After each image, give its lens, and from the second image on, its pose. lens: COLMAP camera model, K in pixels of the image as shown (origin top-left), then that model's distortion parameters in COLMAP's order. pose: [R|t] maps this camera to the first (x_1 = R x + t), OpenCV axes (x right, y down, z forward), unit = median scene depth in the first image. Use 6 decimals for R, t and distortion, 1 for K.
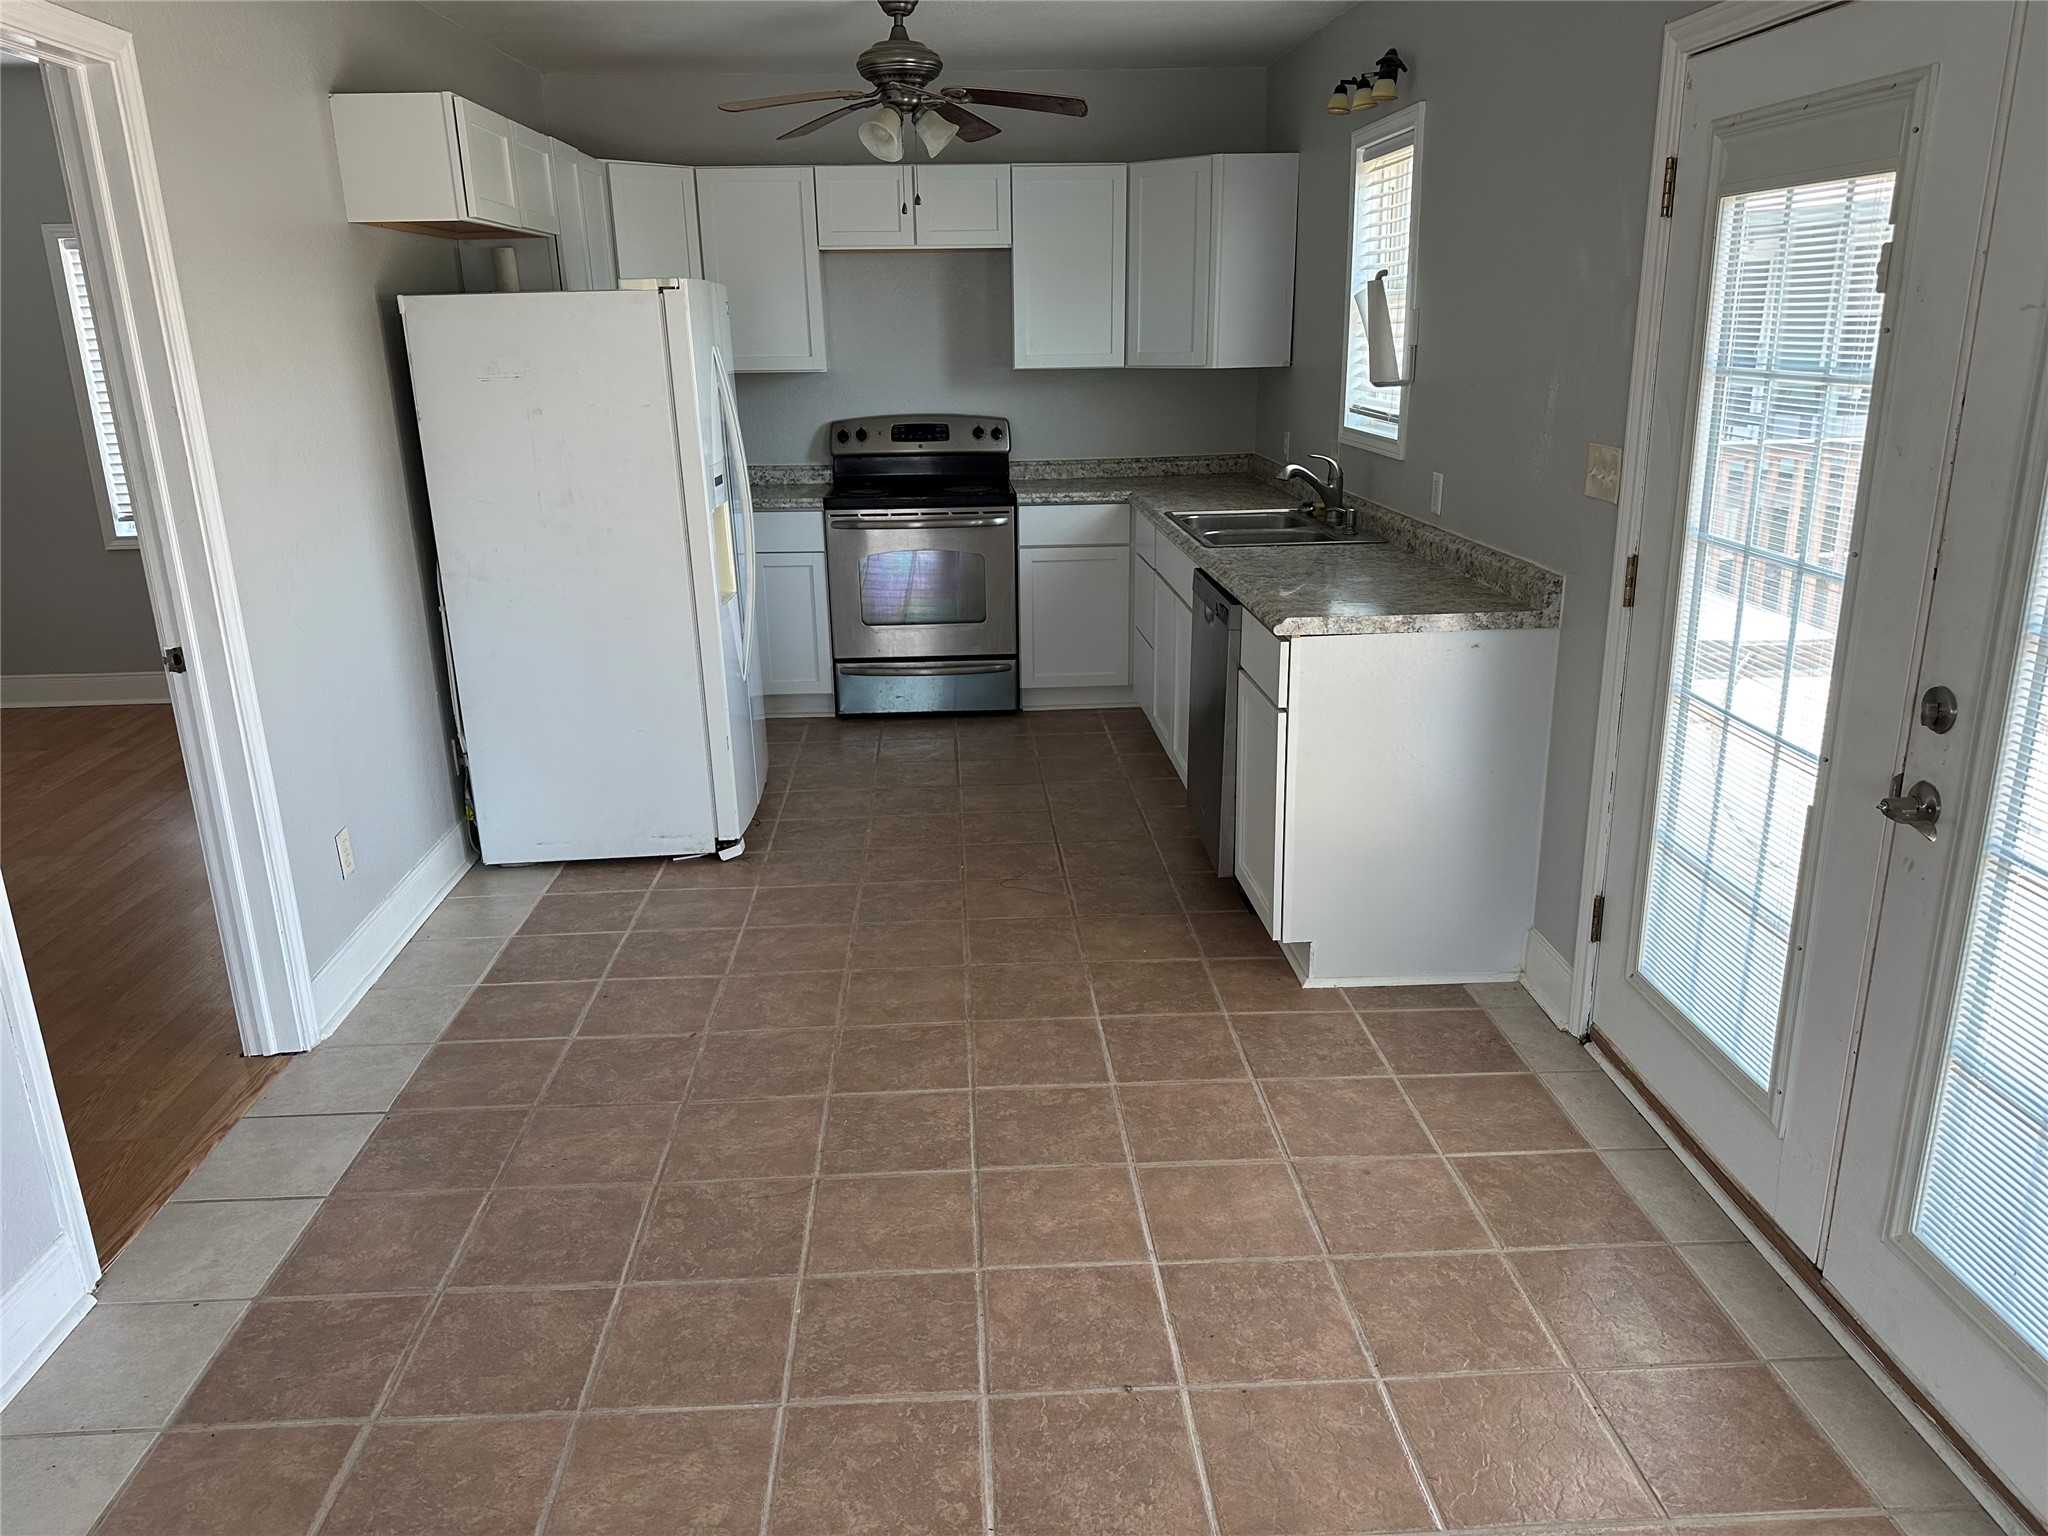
lens RADIAL K [[1405.4, 0, 1024.0], [0, 1405.4, 768.0], [0, 0, 1]] dist [0.182447, -0.392447]
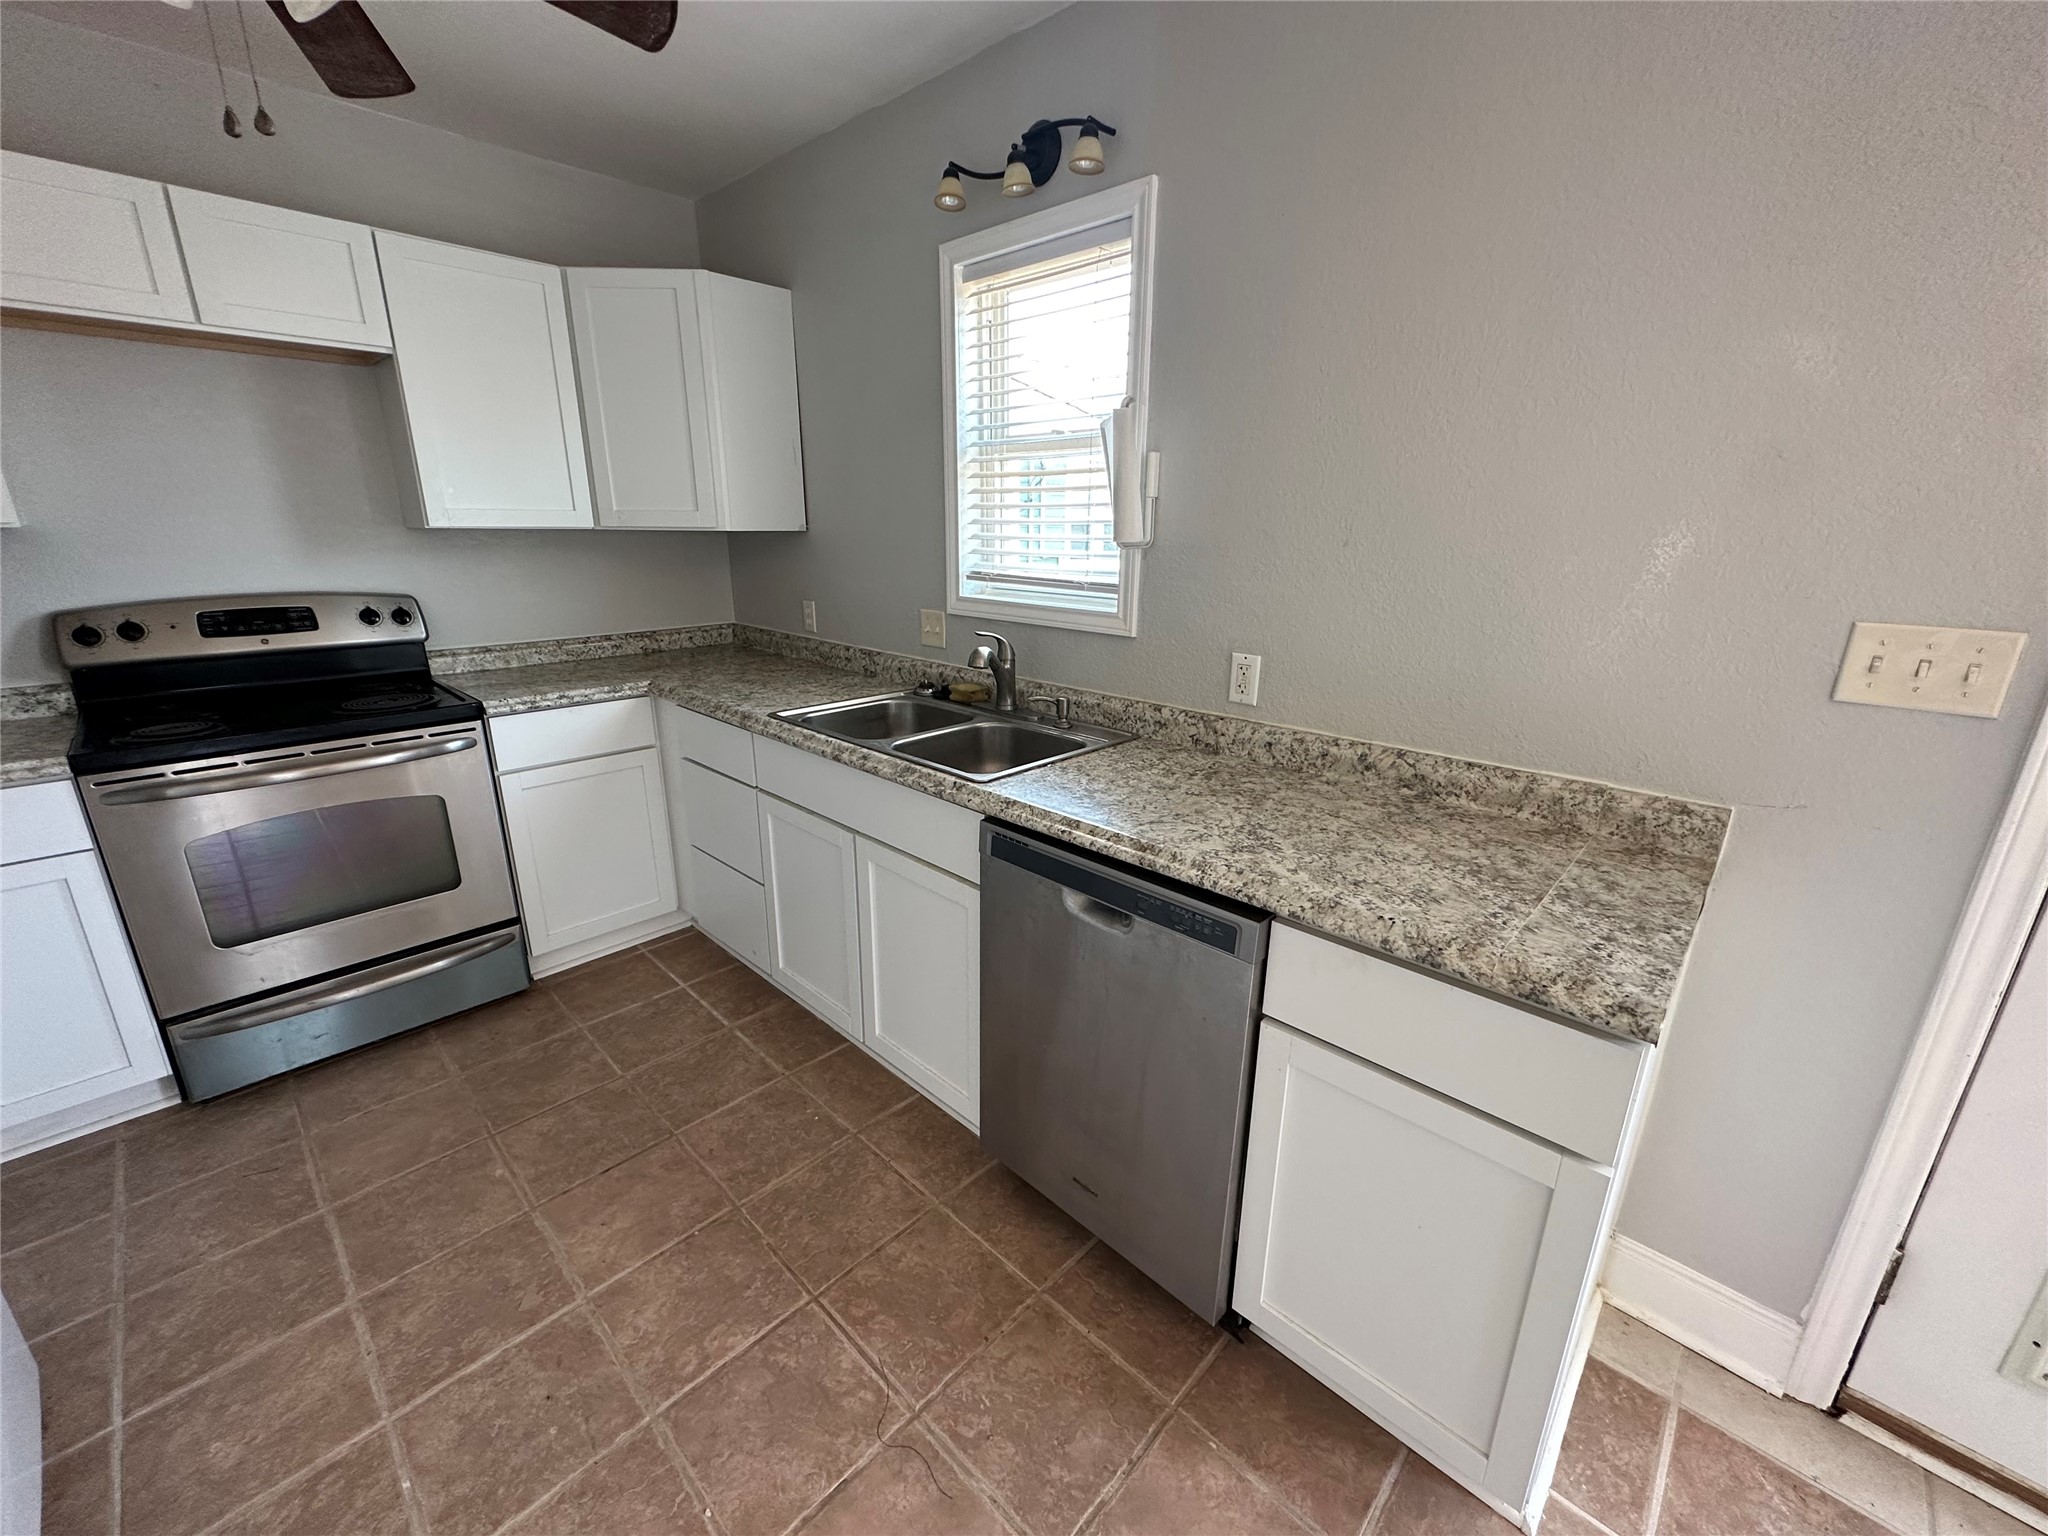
lens RADIAL K [[814.3, 0, 1024.0], [0, 814.3, 768.0], [0, 0, 1]] dist [-0.000718, -0.000066]
pose [[0.731507, -0.174744, 0.659062, -0.079628], [0.181679, 0.981609, 0.058615, -0.136854], [-0.657184, 0.076861, 0.749801, 0.527038]]
